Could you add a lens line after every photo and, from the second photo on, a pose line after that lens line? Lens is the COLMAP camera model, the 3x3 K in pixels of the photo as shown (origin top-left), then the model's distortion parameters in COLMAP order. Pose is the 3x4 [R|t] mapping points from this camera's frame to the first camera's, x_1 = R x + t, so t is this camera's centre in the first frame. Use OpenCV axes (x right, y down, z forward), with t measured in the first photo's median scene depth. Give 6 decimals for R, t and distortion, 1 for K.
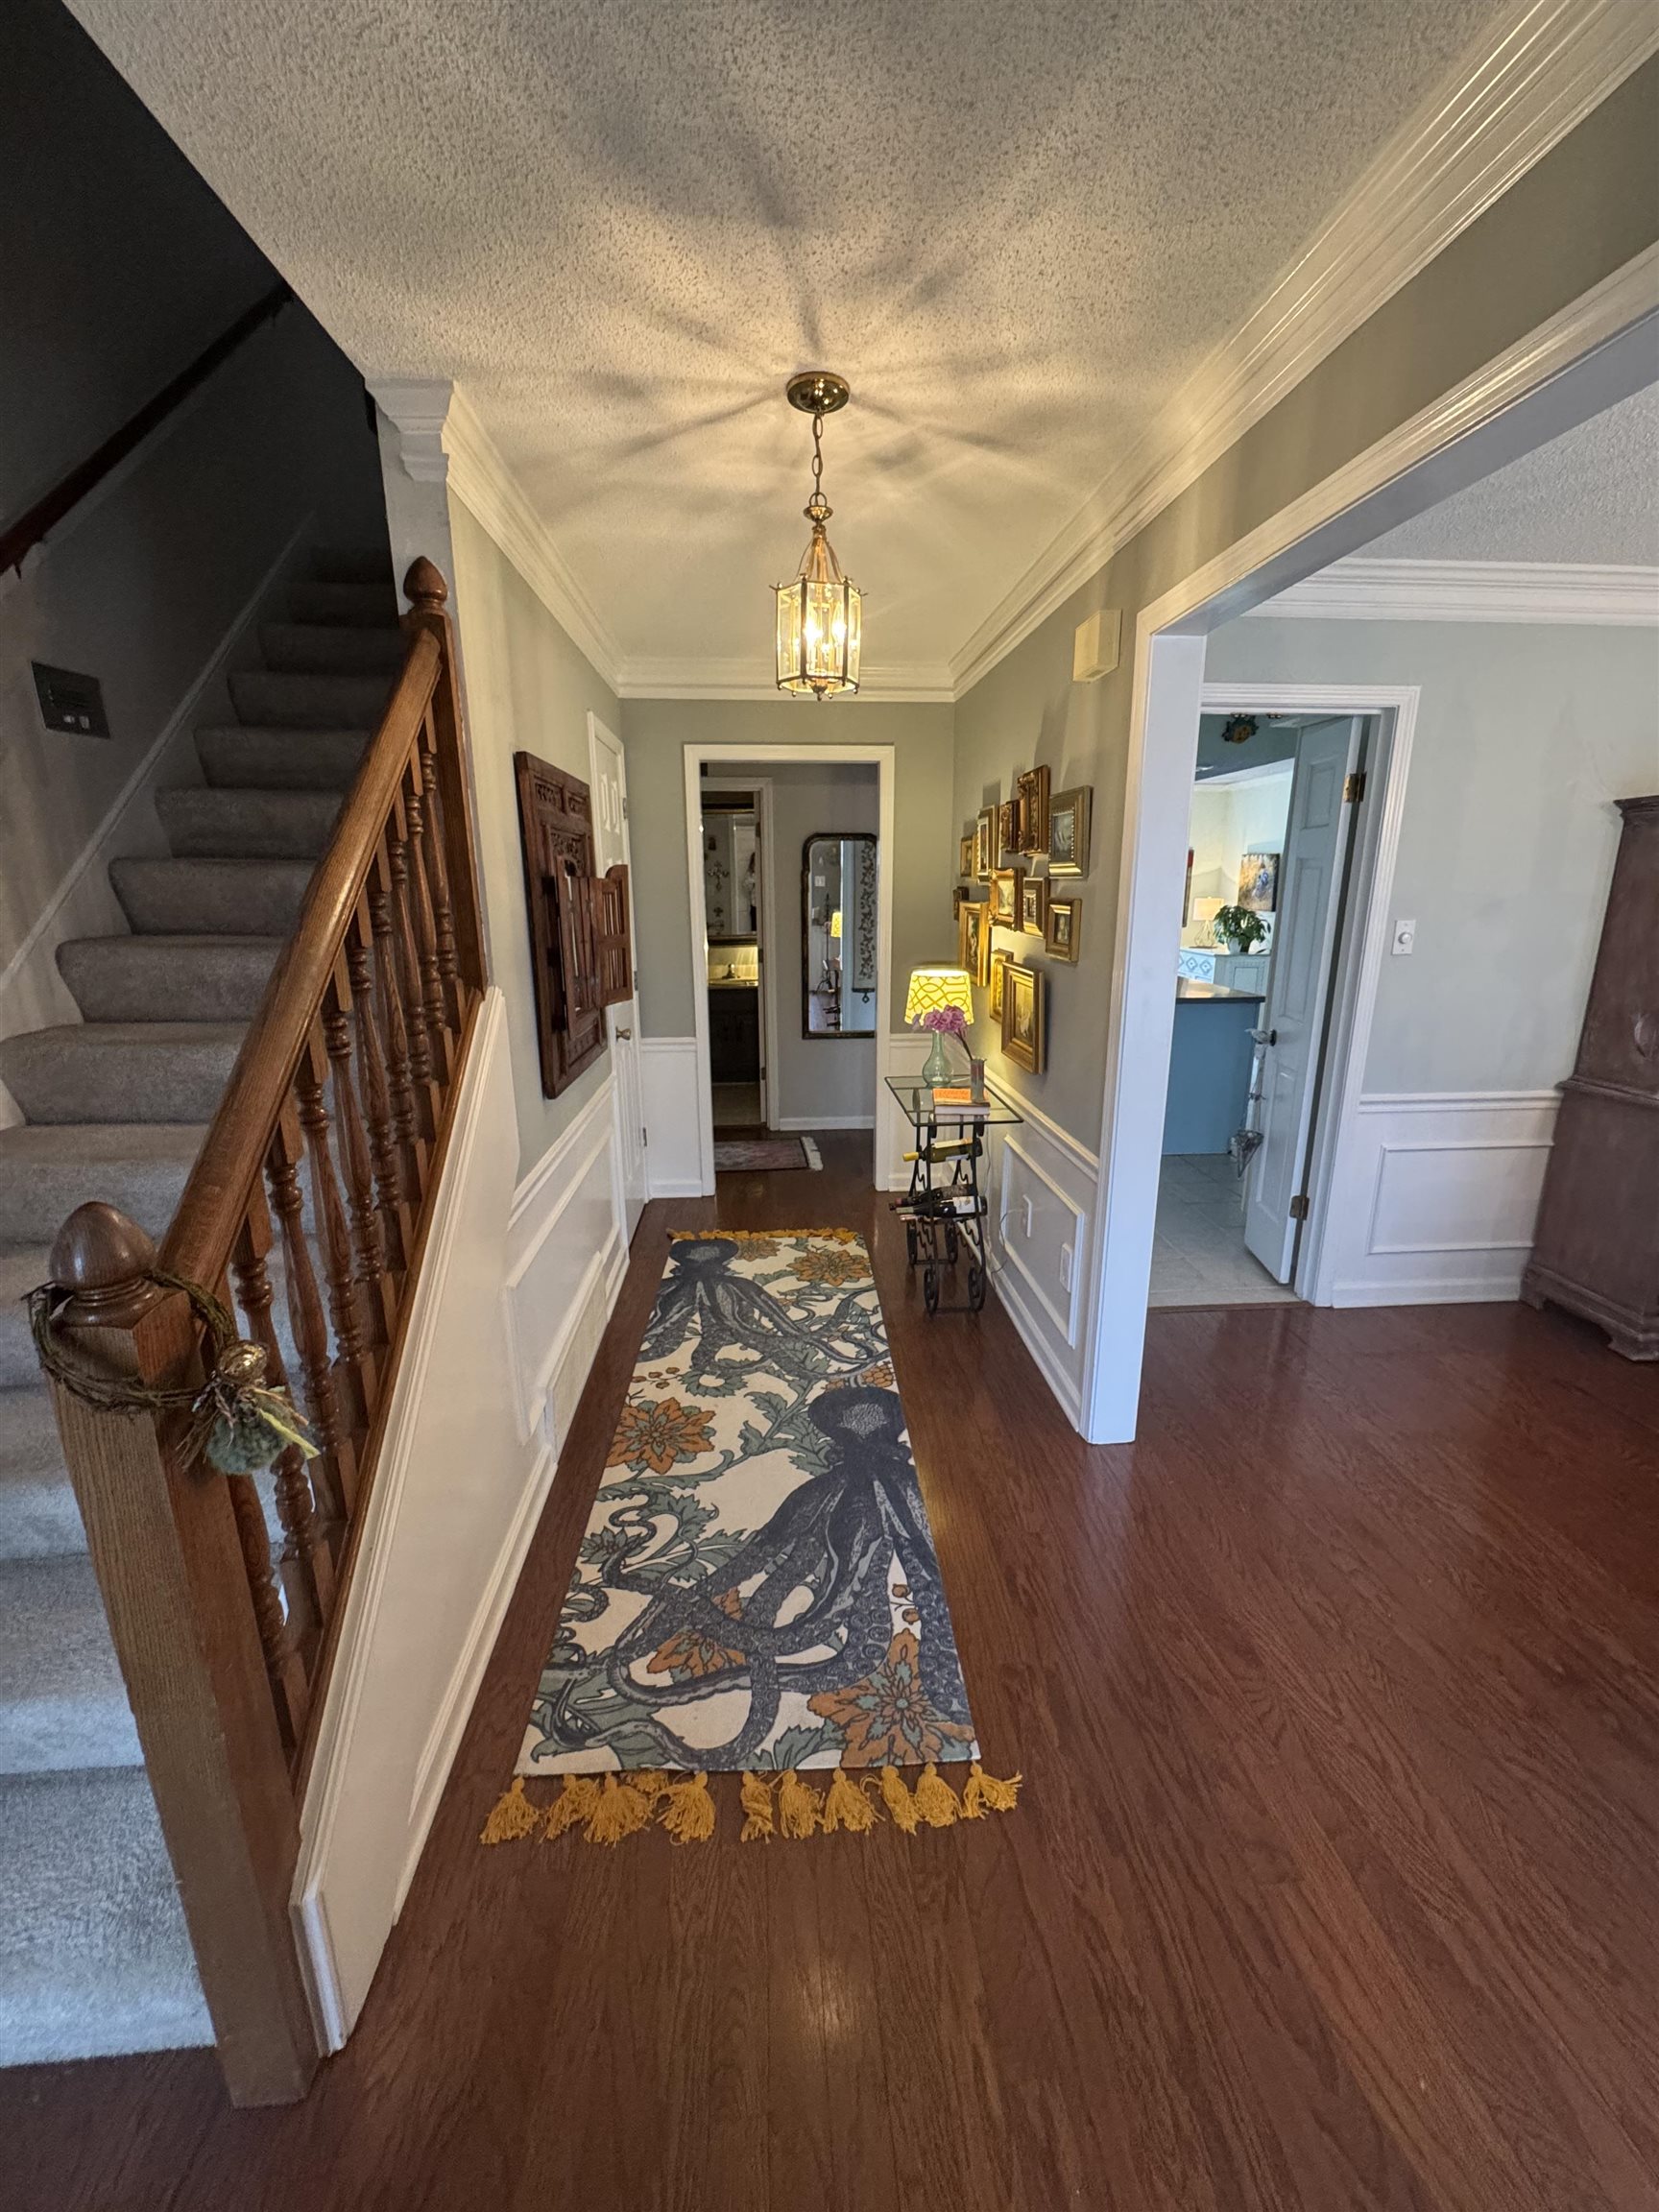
lens RADIAL K [[886.4, 0, 832.1], [0, 886.4, 1106.8], [0, 0, 1]] dist [-0.003039, 0.000219]
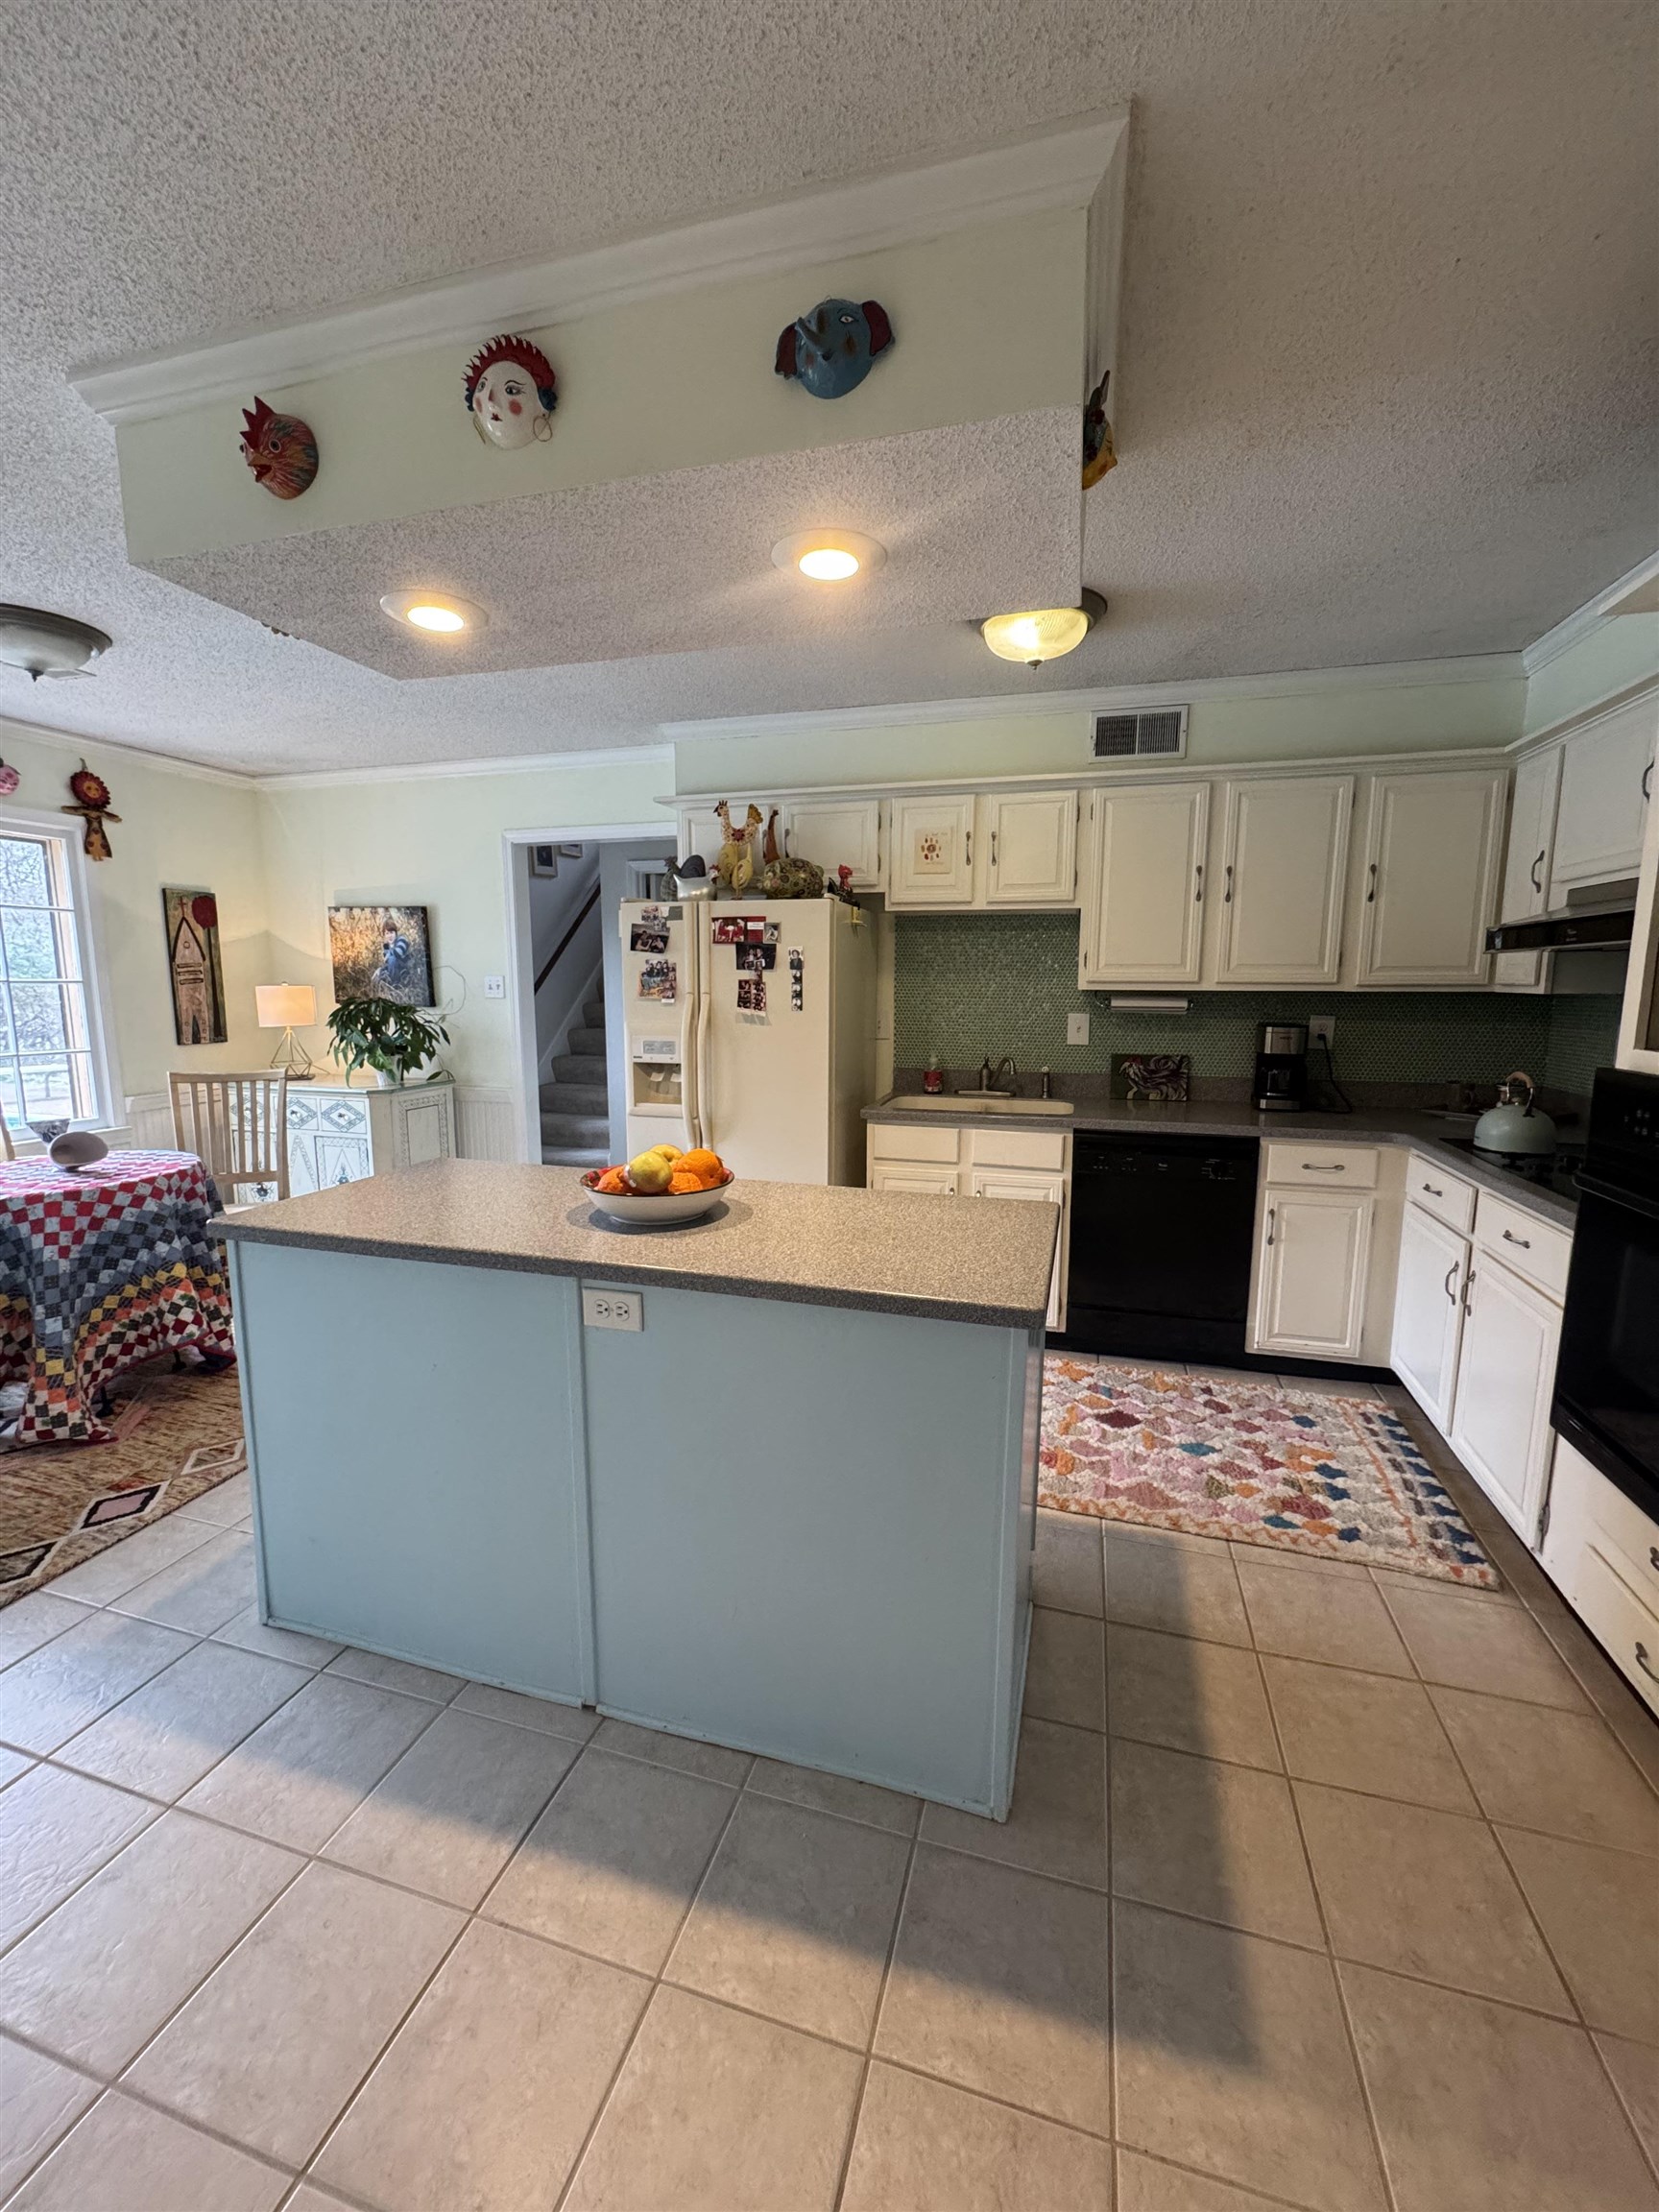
lens RADIAL K [[886.4, 0, 827.0], [0, 886.4, 1103.1], [0, 0, 1]] dist [-0.003039, 0.000219]
pose [[0.355154, -0.128037, 0.925998, 0.051532], [0.225958, 0.972960, 0.047867, -0.128202], [-0.907088, 0.192236, 0.374482, 0.559903]]
